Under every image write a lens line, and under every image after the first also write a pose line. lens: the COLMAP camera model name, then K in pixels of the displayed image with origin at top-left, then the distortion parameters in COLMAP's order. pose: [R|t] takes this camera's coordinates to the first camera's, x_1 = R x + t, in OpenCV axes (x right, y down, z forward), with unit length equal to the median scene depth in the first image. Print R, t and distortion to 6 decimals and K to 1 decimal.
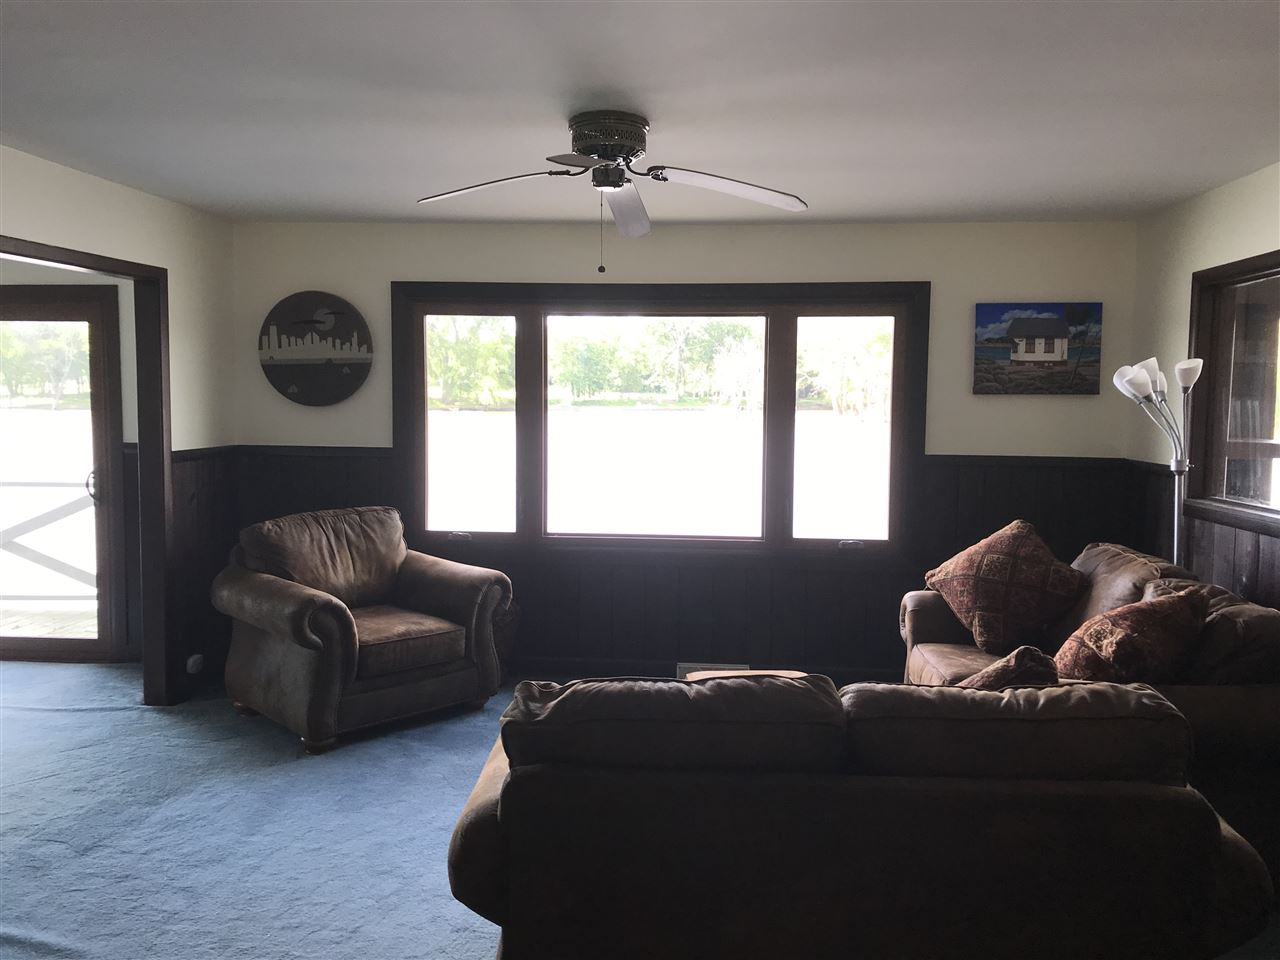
lens RADIAL K [[1056.9, 0, 645.3], [0, 1056.9, 468.7], [0, 0, 1]] dist [0.015510, 0.009090]
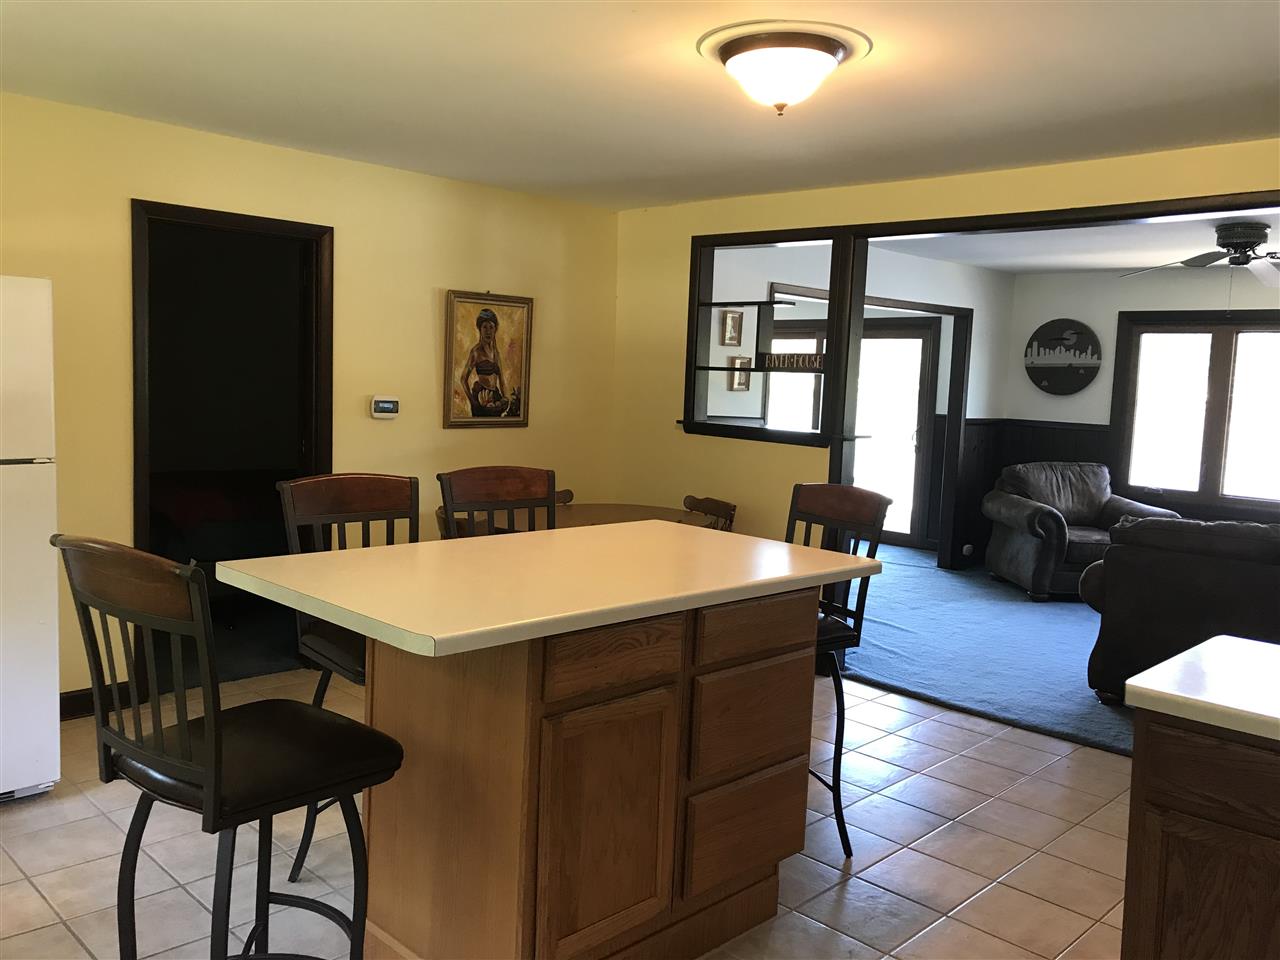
lens RADIAL K [[1056.9, 0, 650.3], [0, 1056.9, 479.0], [0, 0, 1]] dist [0.015510, 0.009090]
pose [[0.770800, 0.084413, -0.631460, 0.224402], [-0.077487, 0.996246, 0.038592, 0.051832], [0.632348, 0.019183, 0.774447, -0.588797]]
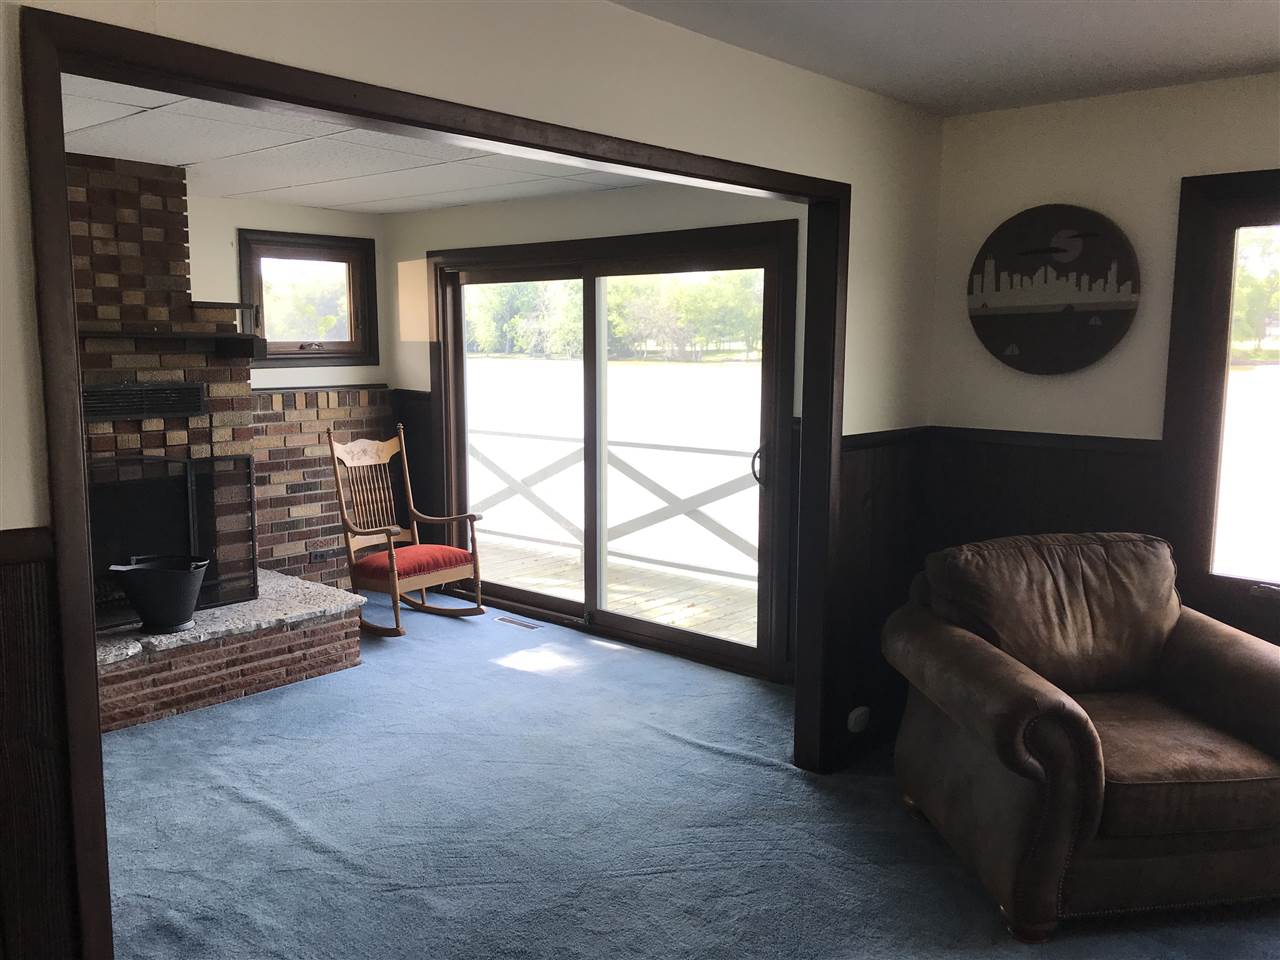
lens RADIAL K [[1056.9, 0, 642.4], [0, 1056.9, 472.6], [0, 0, 1]] dist [0.015510, 0.009090]
pose [[0.805099, 0.070433, -0.588944, -0.123827], [-0.042981, 0.997242, 0.060505, -0.028976], [0.591581, -0.023399, 0.805906, 0.322715]]
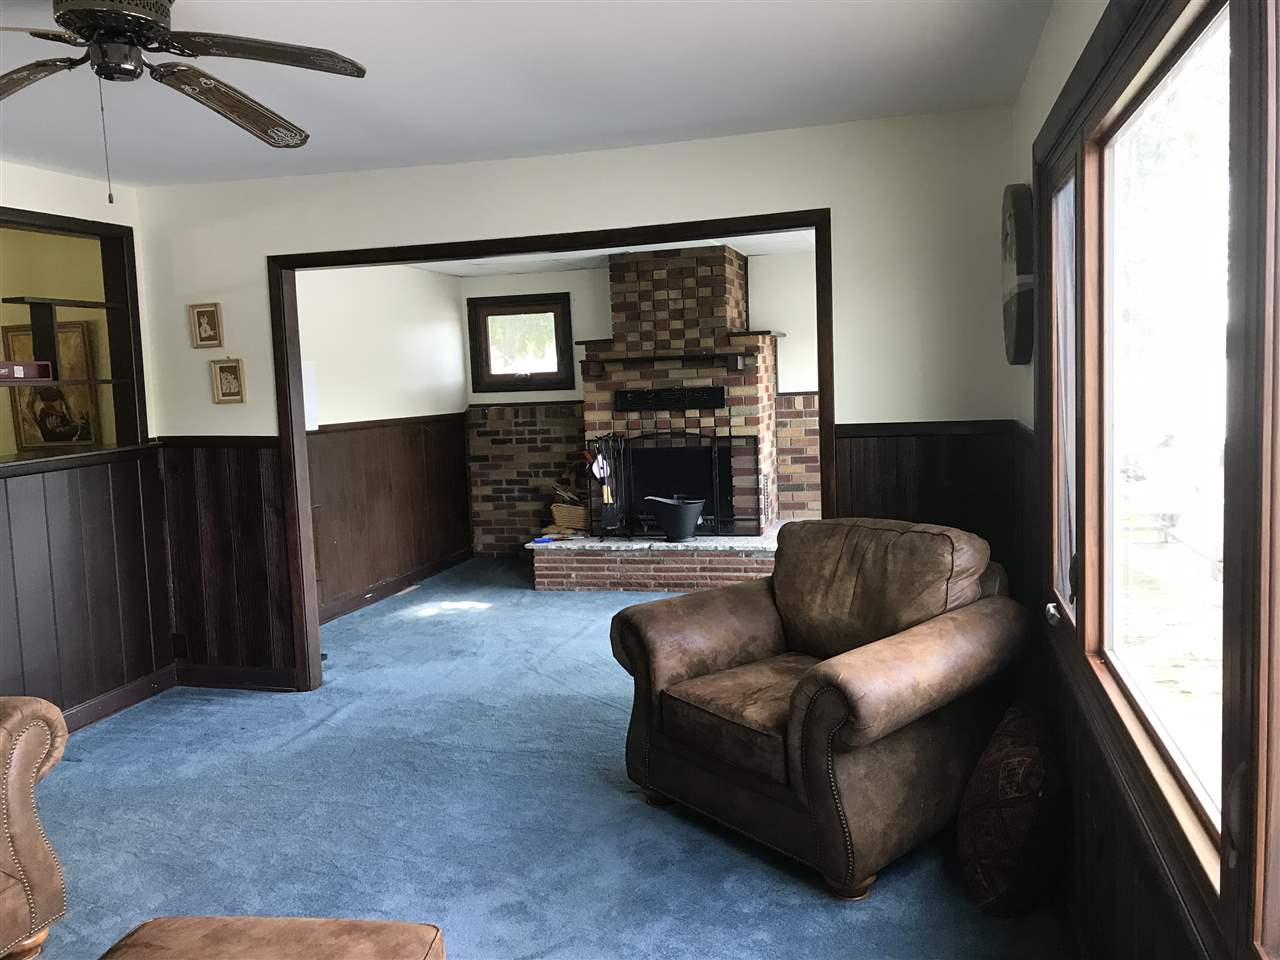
lens RADIAL K [[1056.9, 0, 641.8], [0, 1056.9, 490.1], [0, 0, 1]] dist [0.015510, 0.009090]
pose [[-0.189667, 0.113191, -0.975302, 0.410189], [-0.031479, 0.992121, 0.121265, -0.064380], [0.981344, 0.053701, -0.184609, 0.991587]]
